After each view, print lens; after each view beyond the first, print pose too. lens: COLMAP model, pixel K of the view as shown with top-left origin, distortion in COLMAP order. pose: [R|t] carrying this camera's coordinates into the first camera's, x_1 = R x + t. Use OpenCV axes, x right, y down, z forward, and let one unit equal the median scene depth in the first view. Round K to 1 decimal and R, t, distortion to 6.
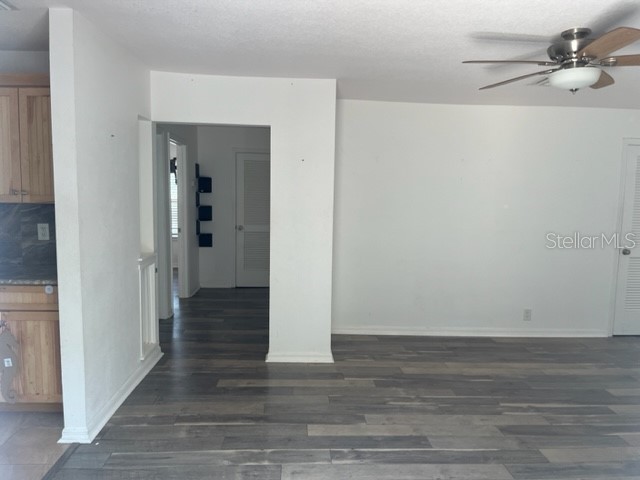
lens RADIAL K [[491.6, 0, 321.3], [0, 491.6, 239.2], [0, 0, 1]] dist [0.027003, -0.040522]
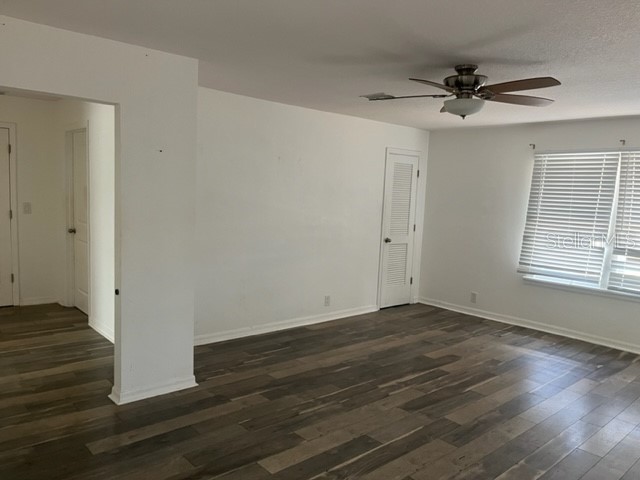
lens RADIAL K [[491.6, 0, 321.4], [0, 491.6, 240.1], [0, 0, 1]] dist [0.027003, -0.040522]
pose [[0.776266, -0.051639, 0.628287, -0.387431], [0.028956, 0.998508, 0.046292, -0.049458], [-0.629741, -0.017742, 0.776603, 0.199376]]
